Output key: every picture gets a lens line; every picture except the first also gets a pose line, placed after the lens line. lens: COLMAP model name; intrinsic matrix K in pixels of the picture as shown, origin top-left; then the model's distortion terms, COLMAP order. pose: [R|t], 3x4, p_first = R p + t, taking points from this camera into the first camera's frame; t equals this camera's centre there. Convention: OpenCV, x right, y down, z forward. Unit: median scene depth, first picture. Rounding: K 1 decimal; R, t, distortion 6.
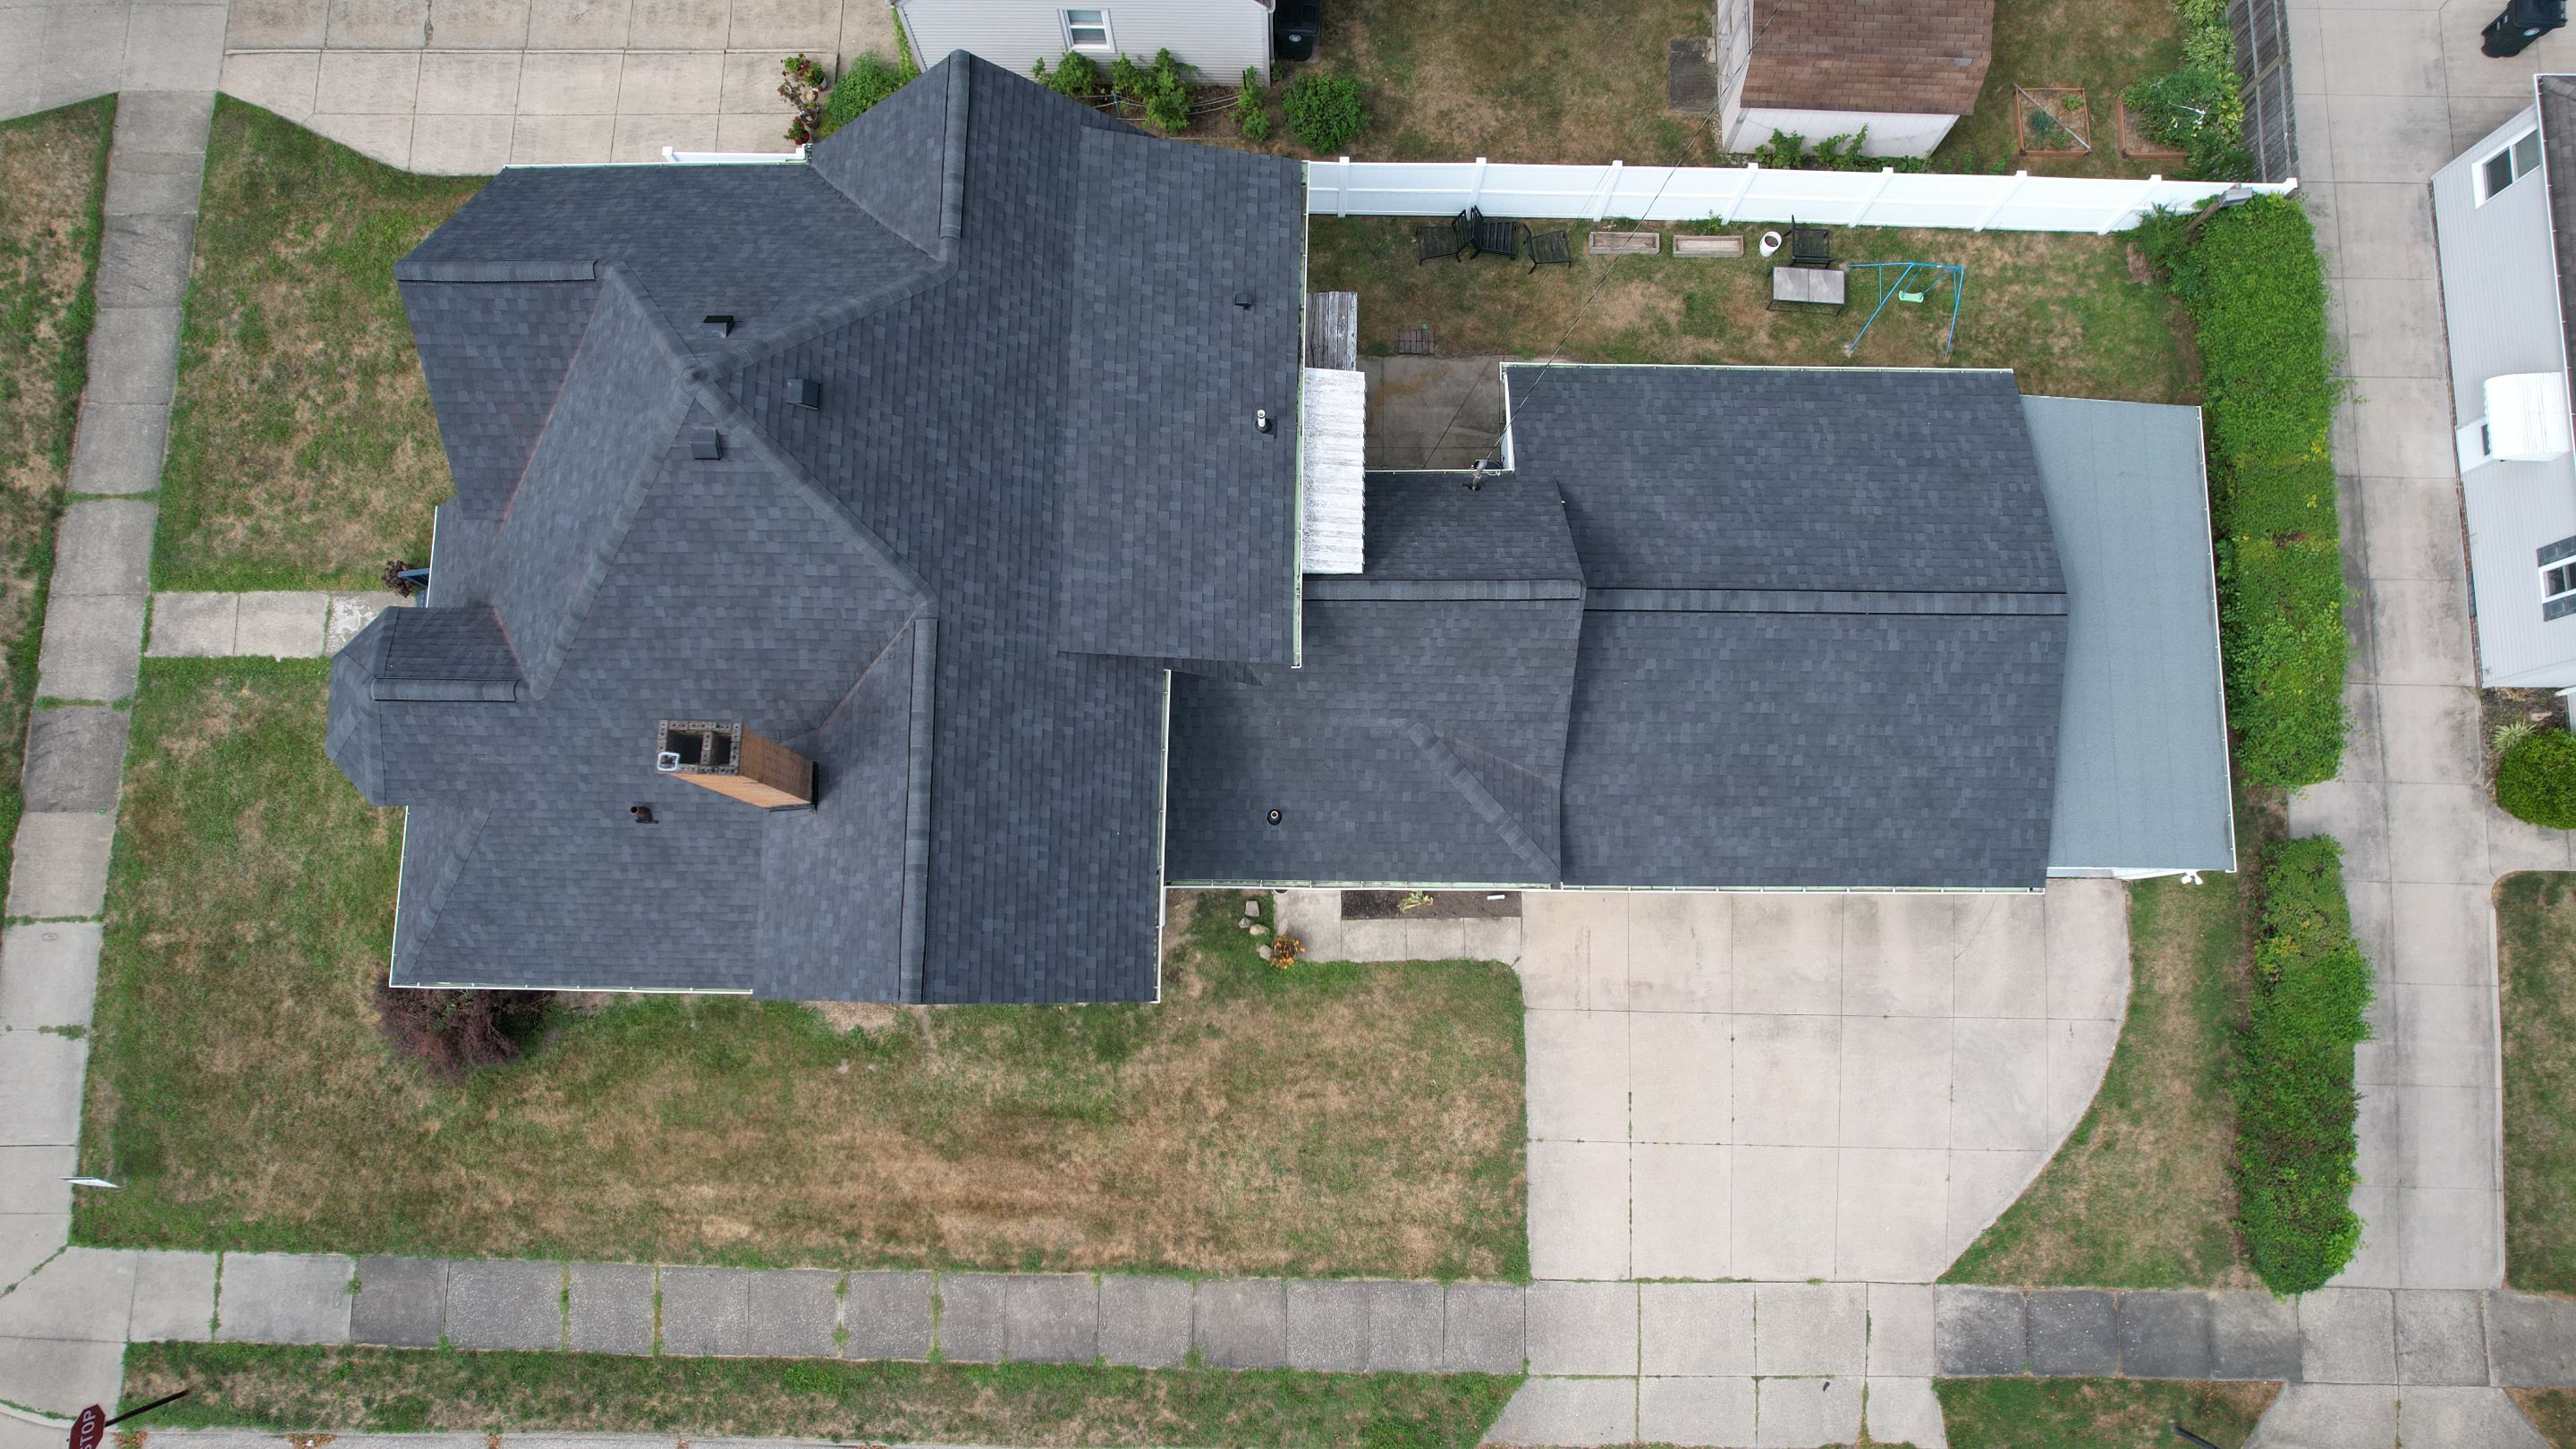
lens RADIAL K [[1611.5, 0, 1282.7], [0, 1611.5, 729.4], [0, 0, 1]] dist [-0.022246, 0.019062]
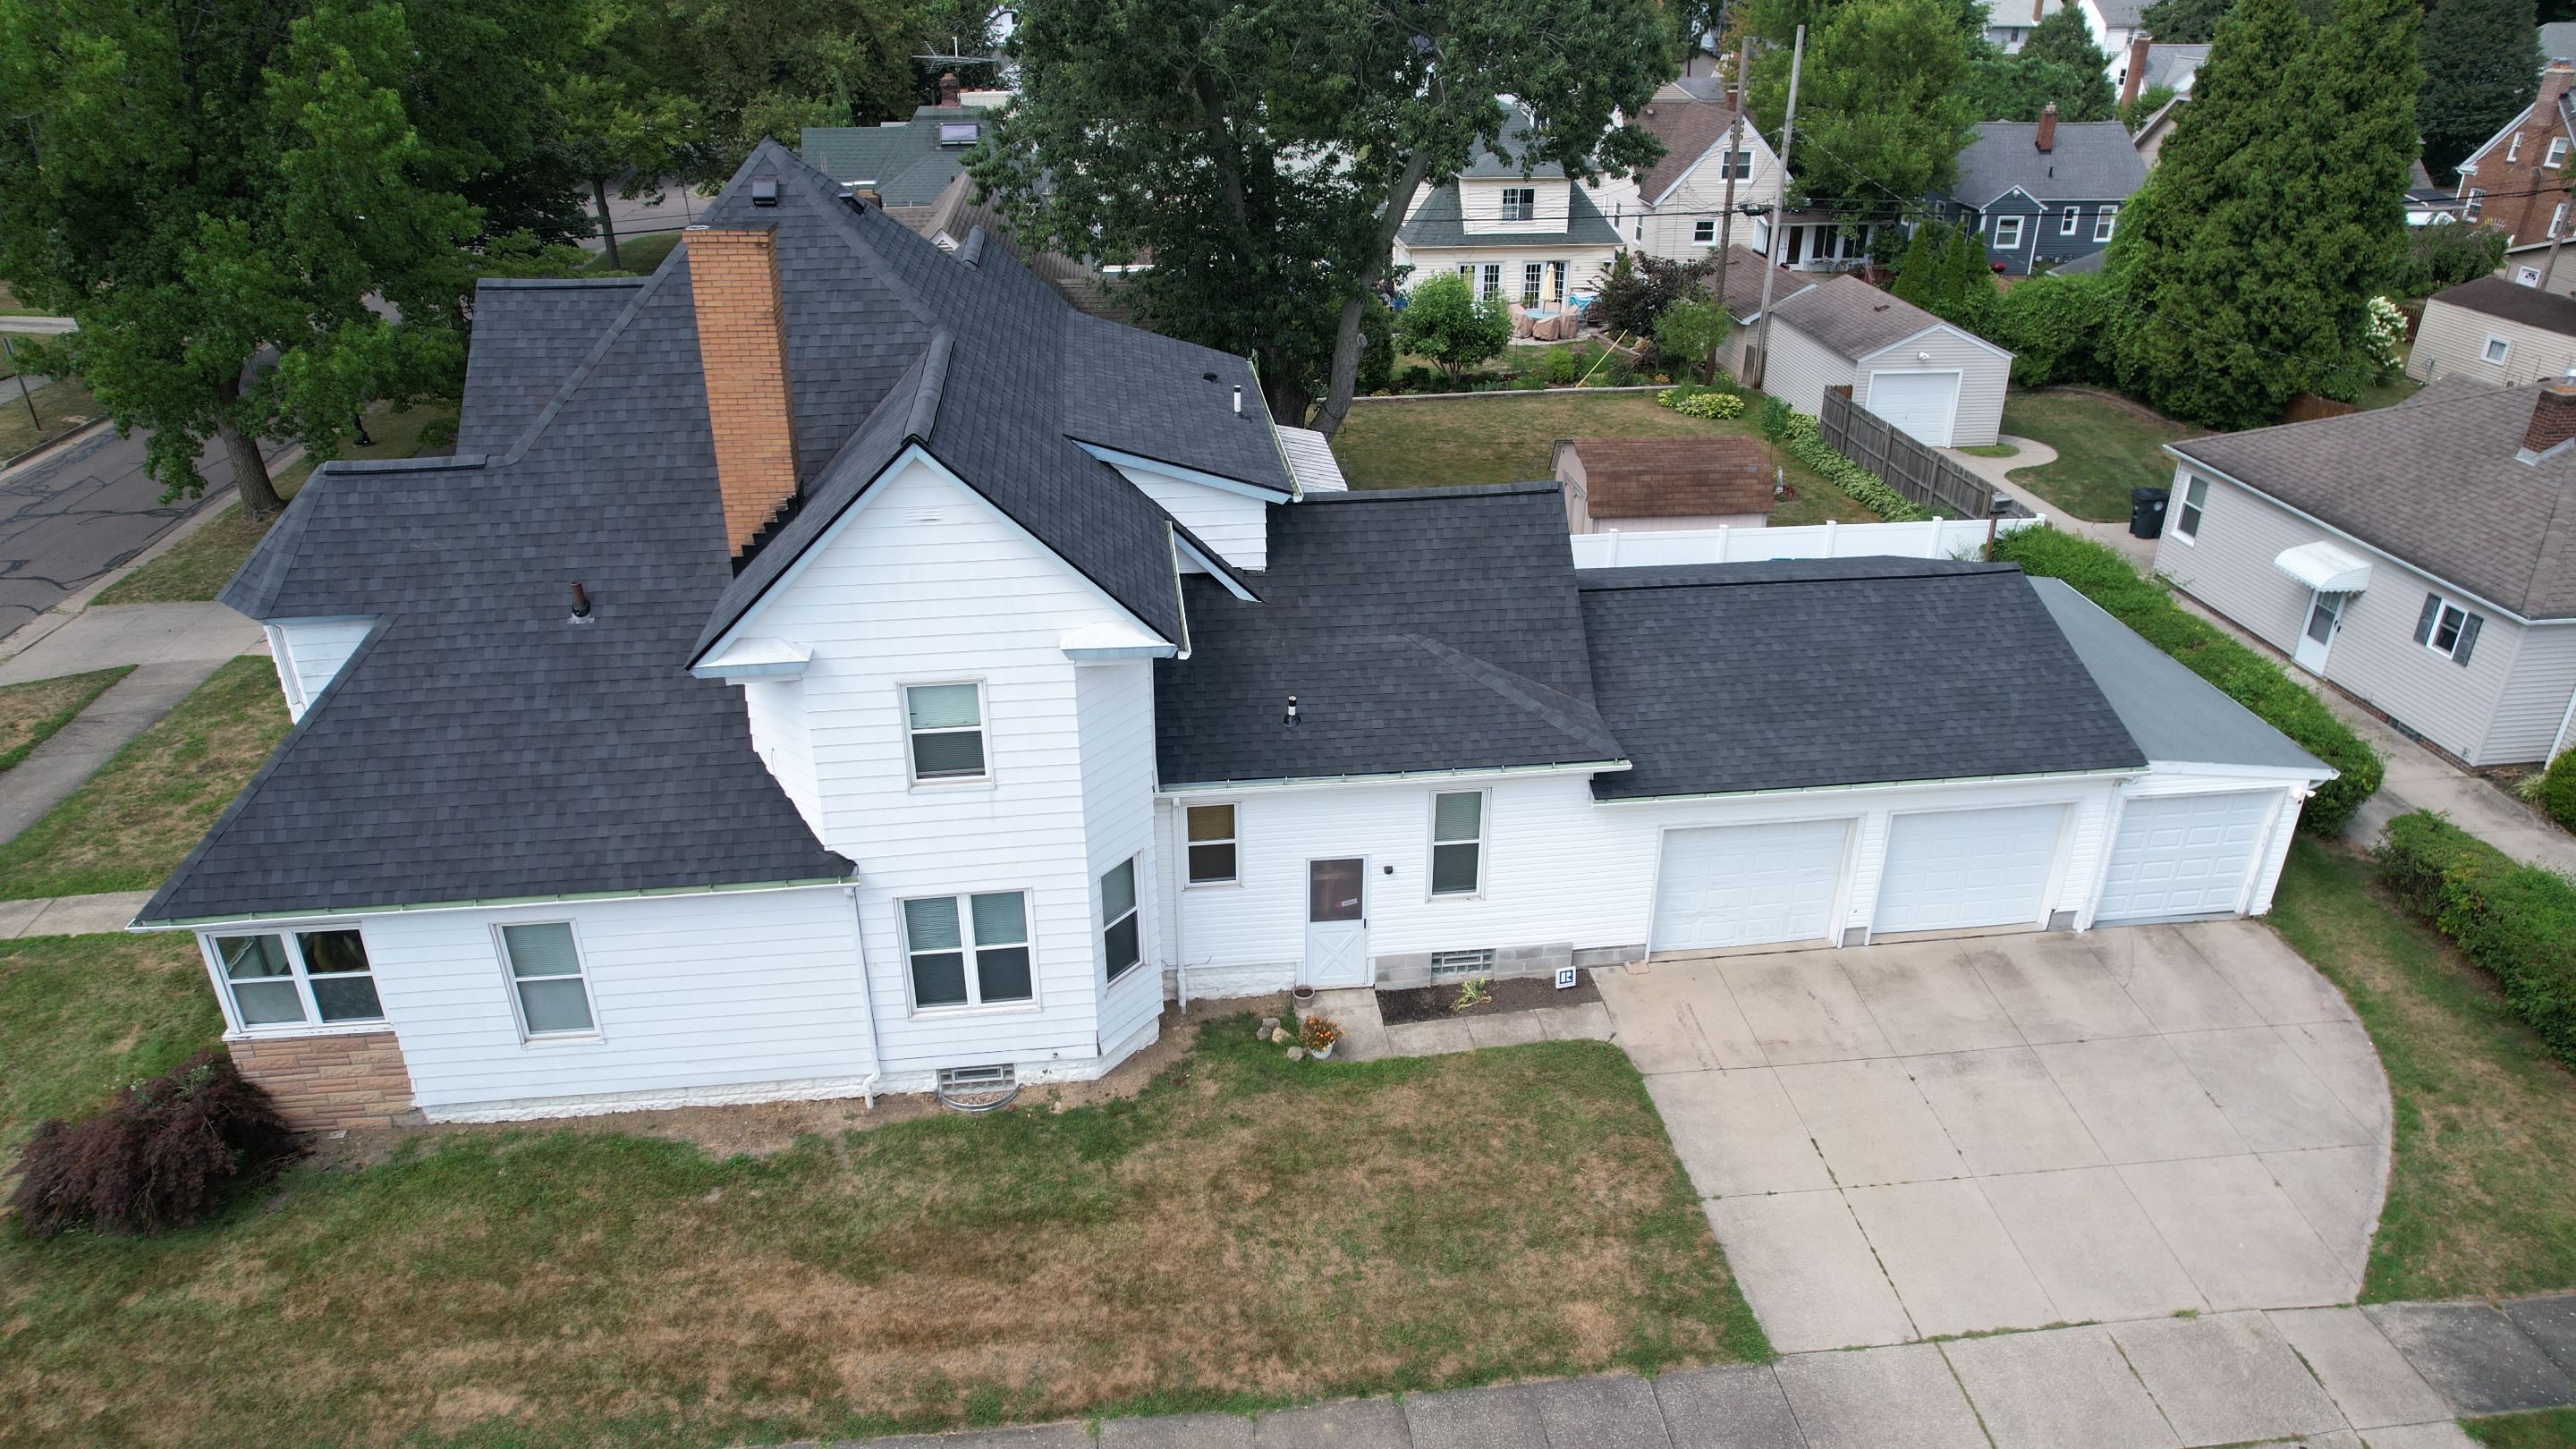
lens RADIAL K [[1611.5, 0, 1283.0], [0, 1611.5, 730.9], [0, 0, 1]] dist [-0.022246, 0.019062]
pose [[0.991537, -0.051733, 0.119069, -0.103193], [0.126478, 0.591778, -0.796117, 0.678534], [-0.029277, 0.804439, 0.593313, 0.426686]]
